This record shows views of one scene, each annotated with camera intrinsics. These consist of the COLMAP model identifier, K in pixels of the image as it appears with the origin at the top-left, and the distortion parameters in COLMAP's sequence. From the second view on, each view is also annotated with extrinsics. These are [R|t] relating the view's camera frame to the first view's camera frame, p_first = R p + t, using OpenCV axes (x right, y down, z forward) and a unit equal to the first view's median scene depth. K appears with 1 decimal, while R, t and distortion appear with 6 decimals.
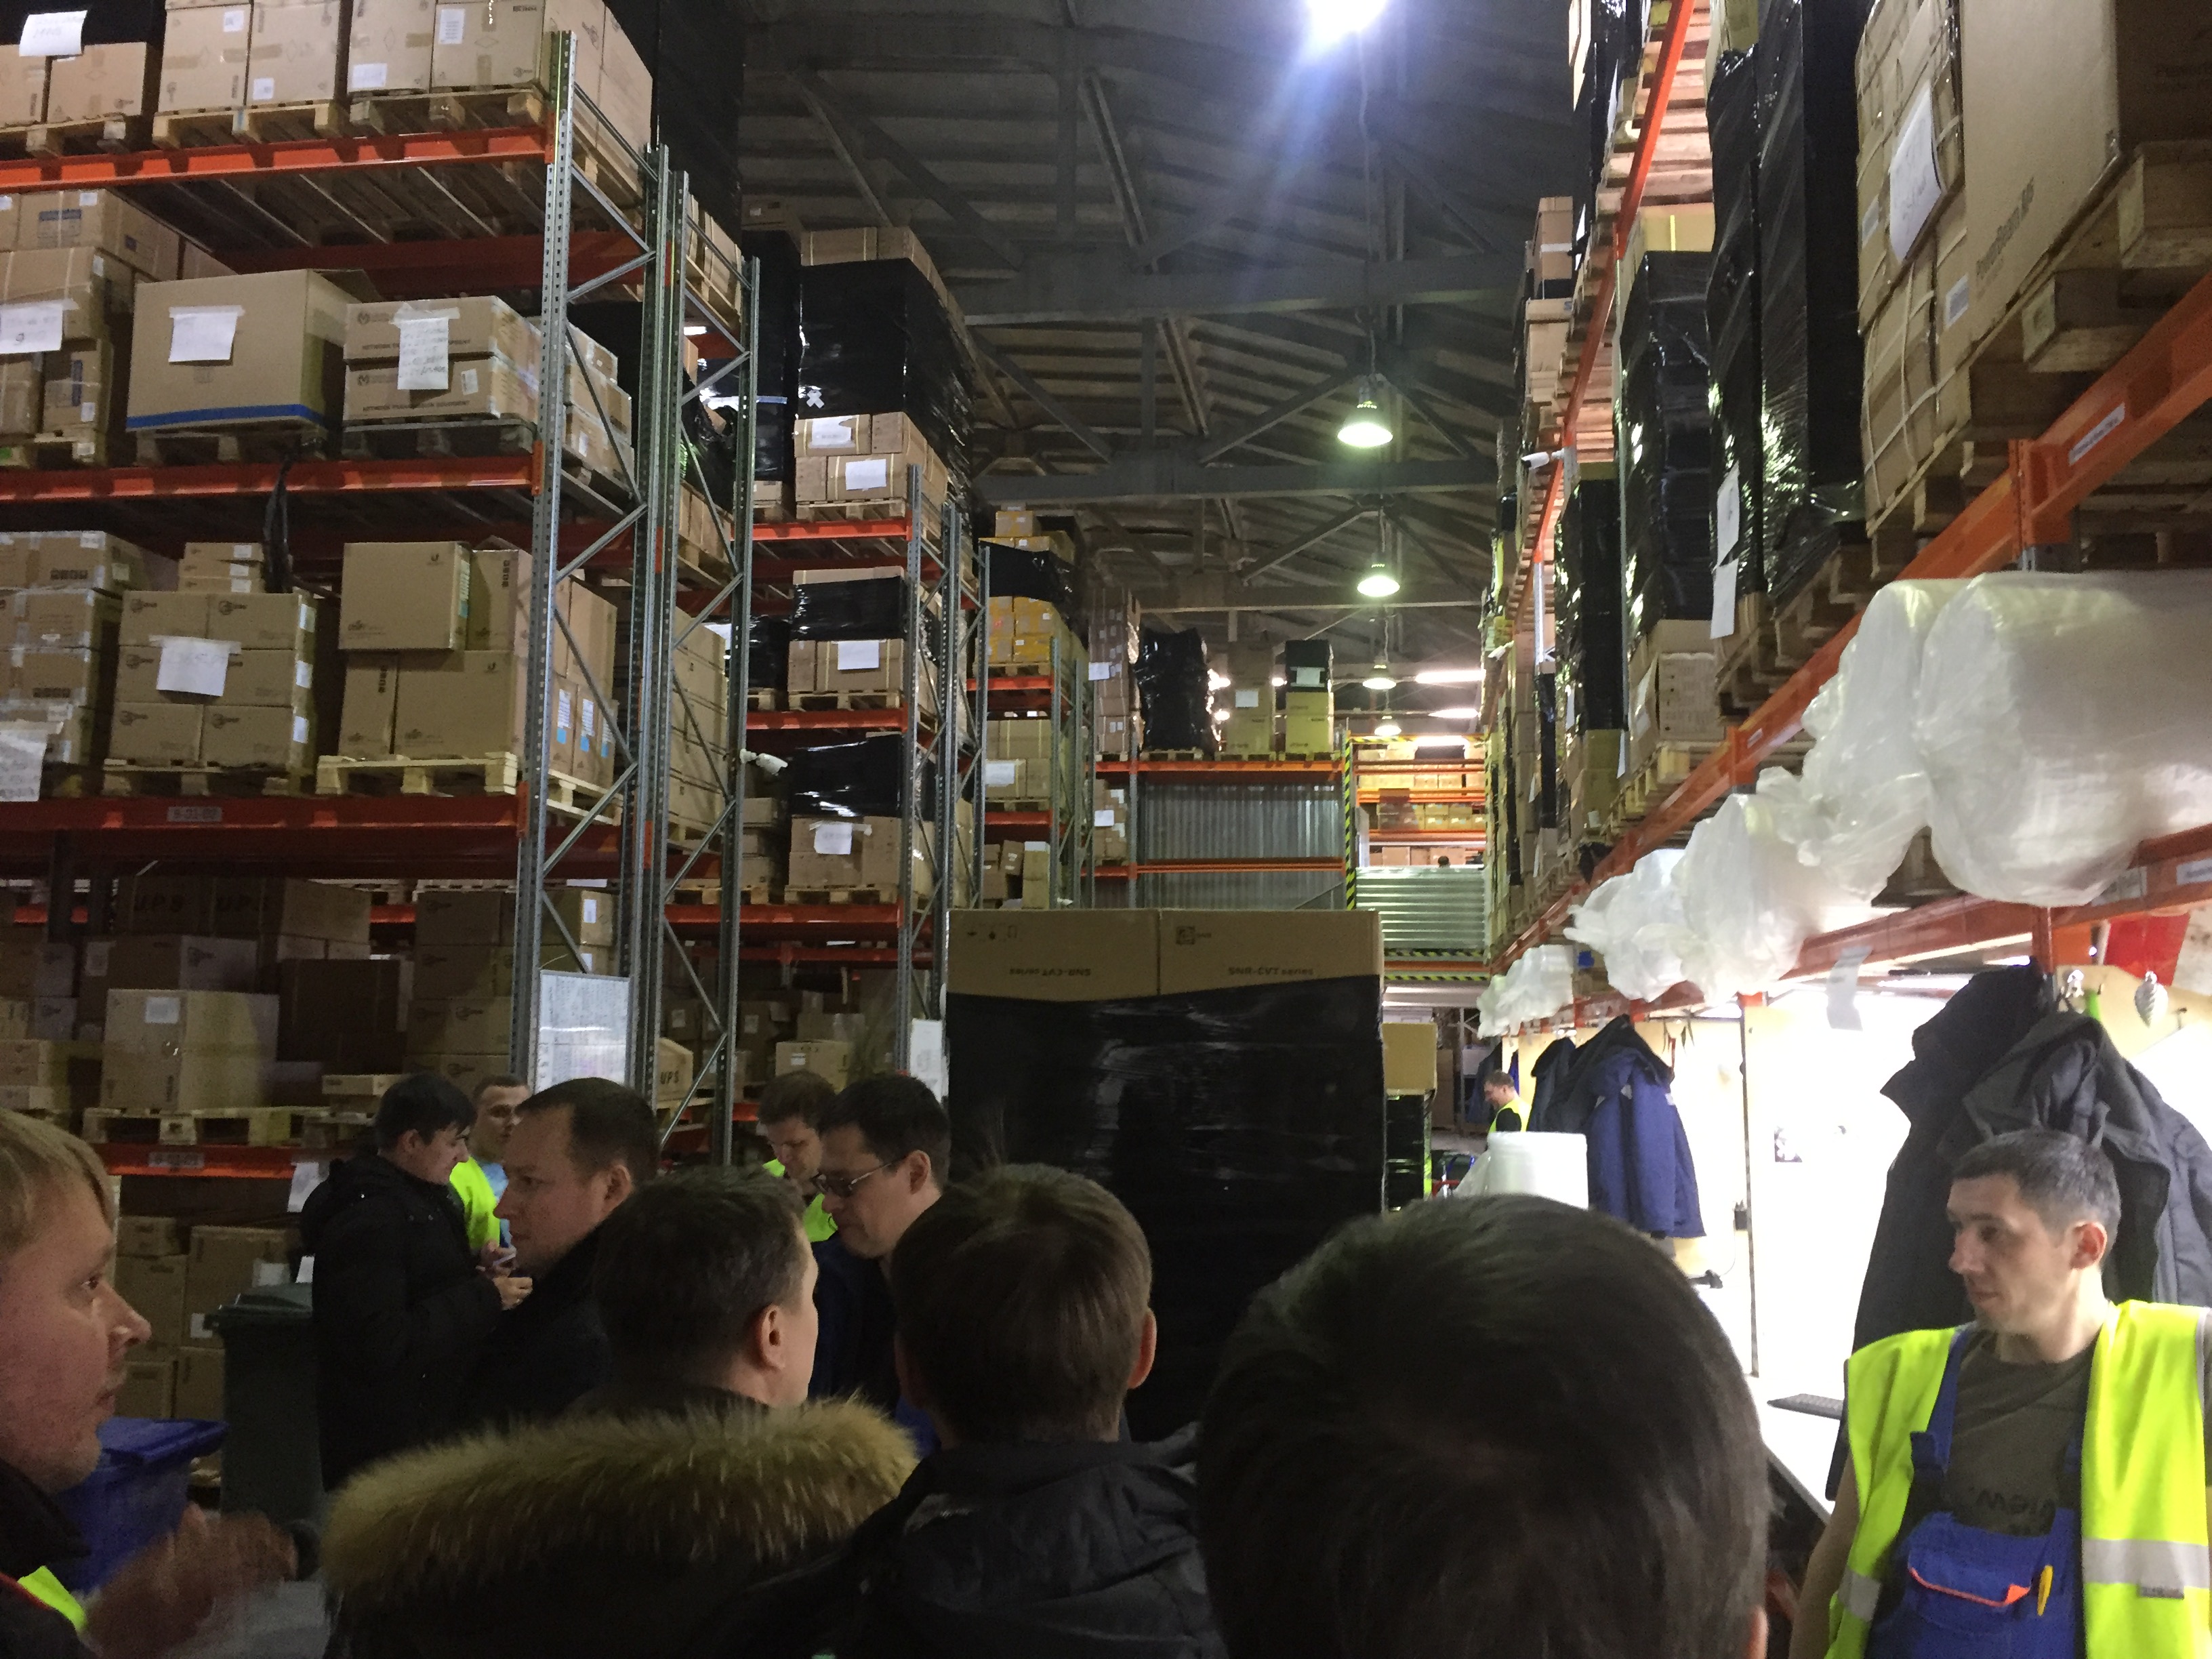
lens RADIAL K [[1881.3, 0, 1107.1], [0, 1881.3, 830.7], [0, 0, 1]] dist [0.073104, -0.107345]
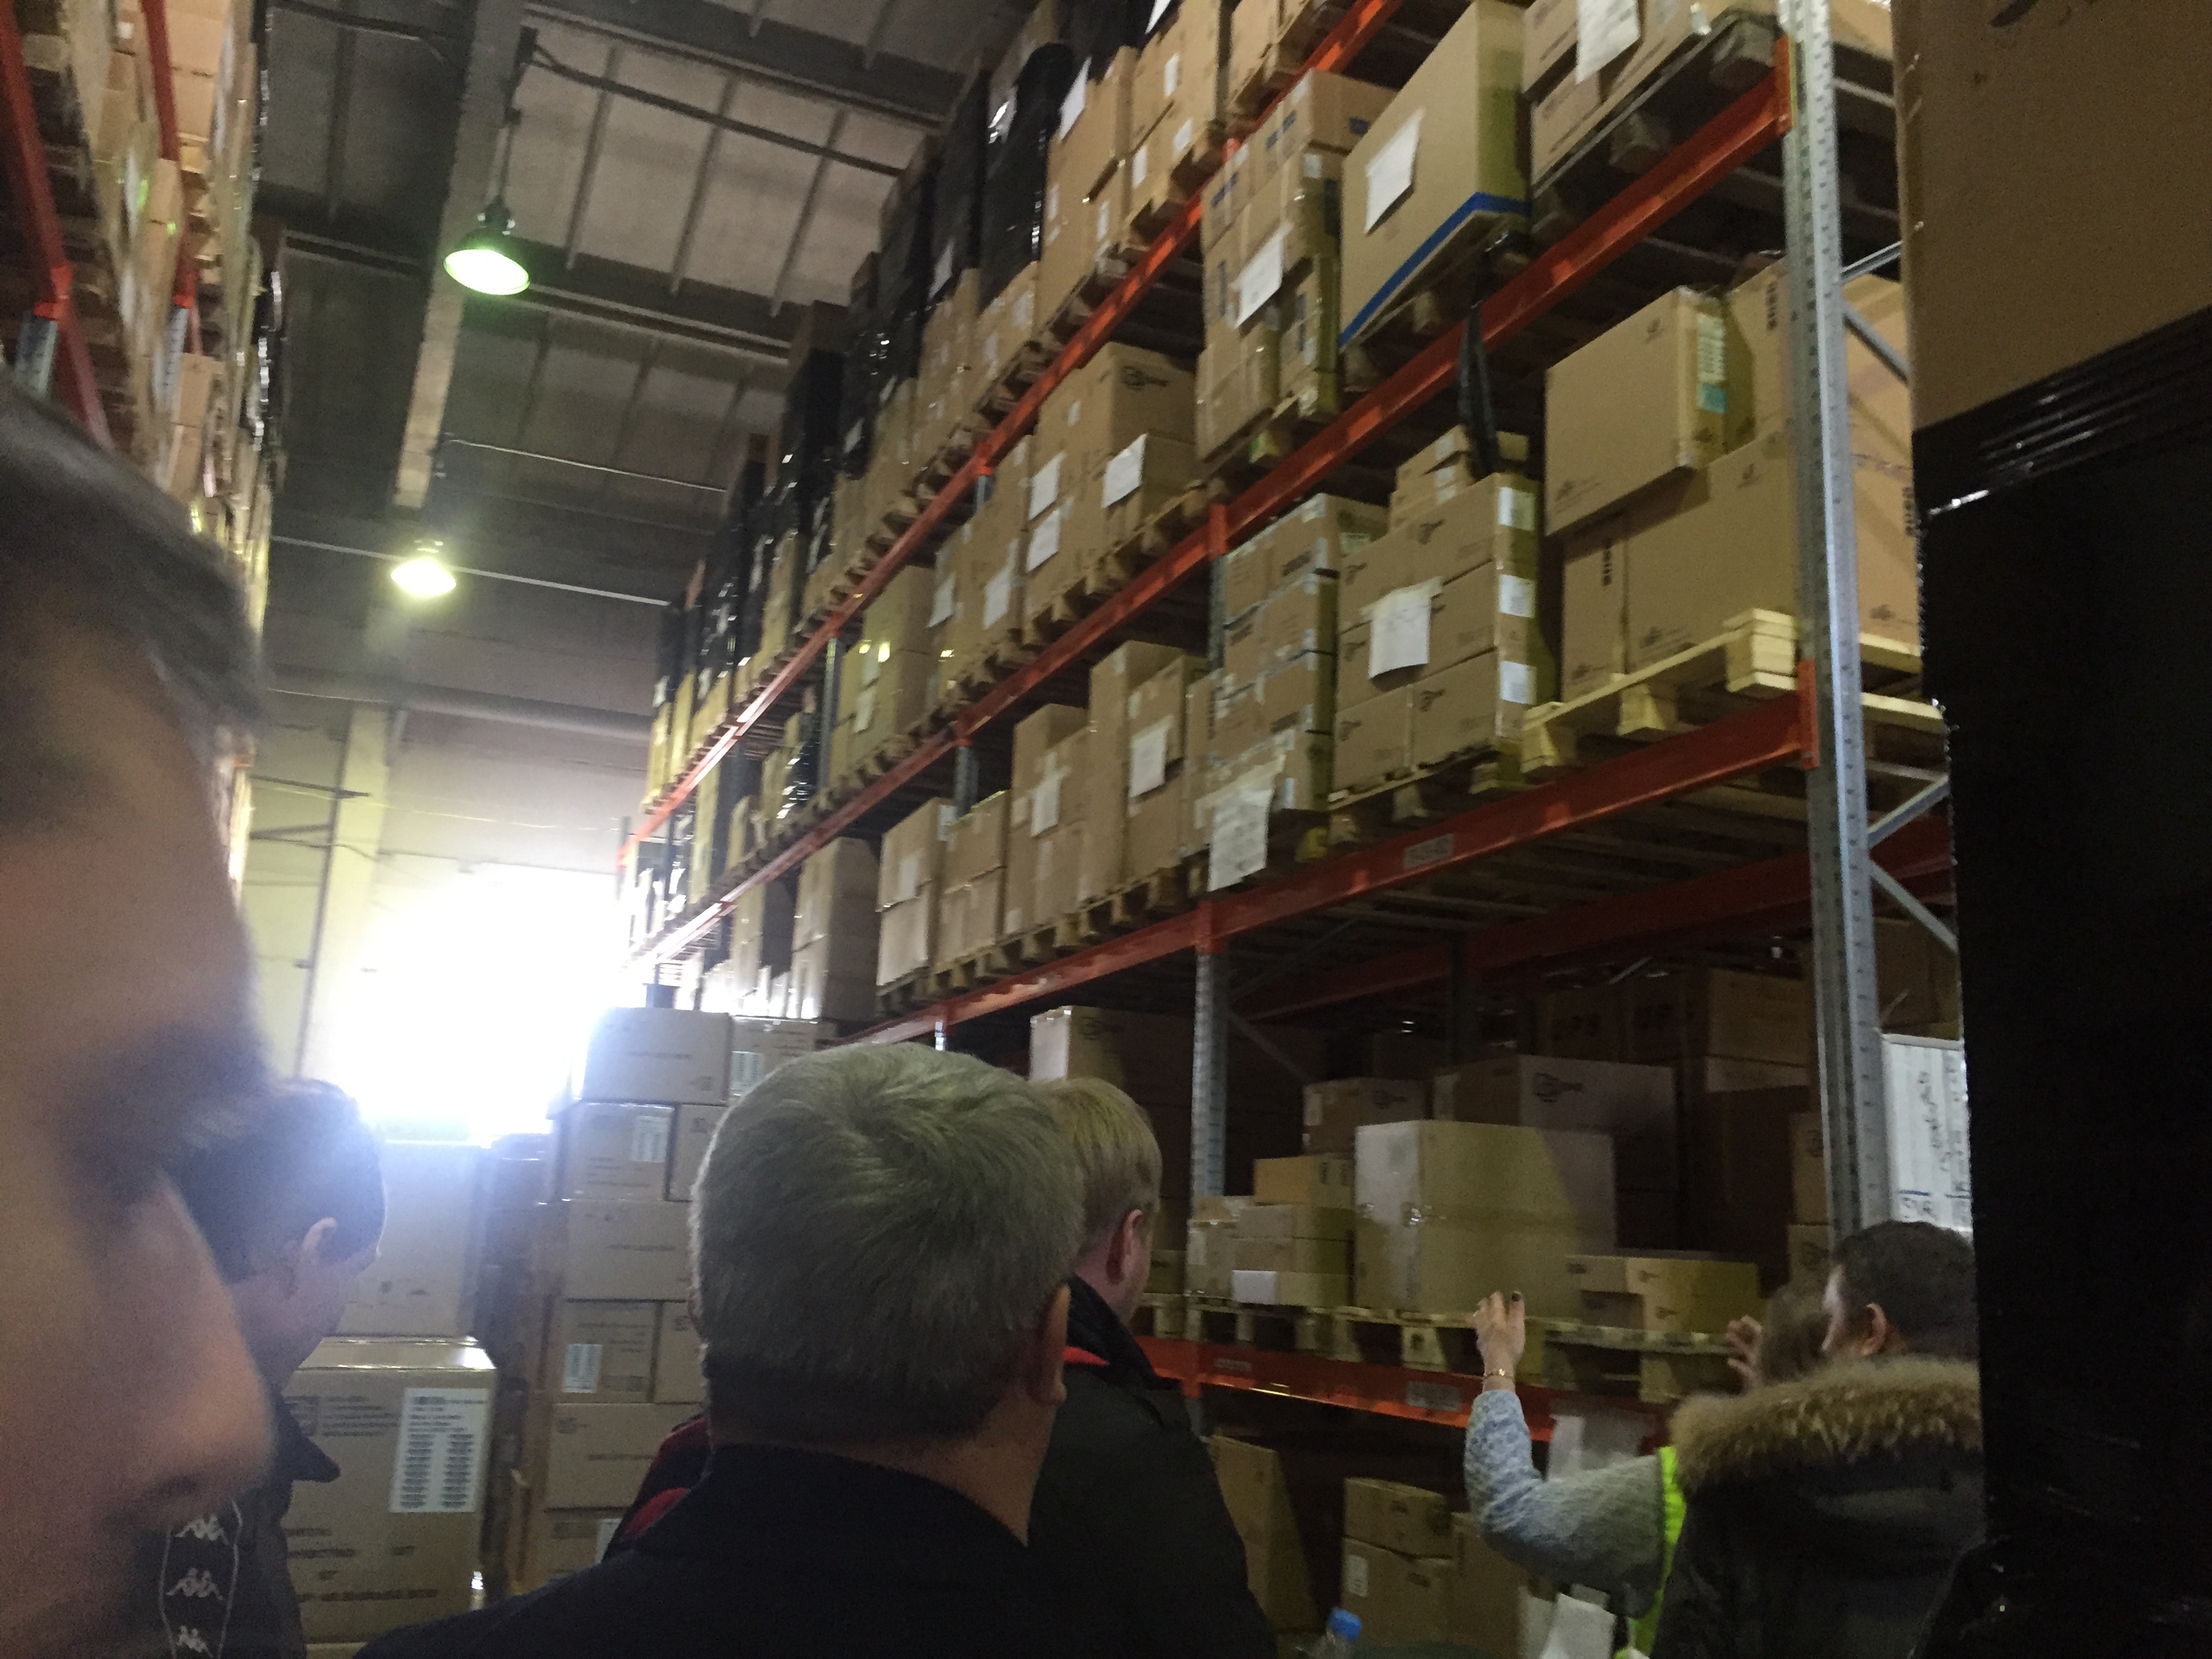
lens RADIAL K [[1881.3, 0, 1105.8], [0, 1881.3, 844.6], [0, 0, 1]] dist [0.073104, -0.107345]
pose [[0.533590, -0.176894, -0.827037, -0.001522], [0.069221, 0.983736, -0.165750, 0.089566], [0.842906, 0.031194, 0.537156, 0.562275]]
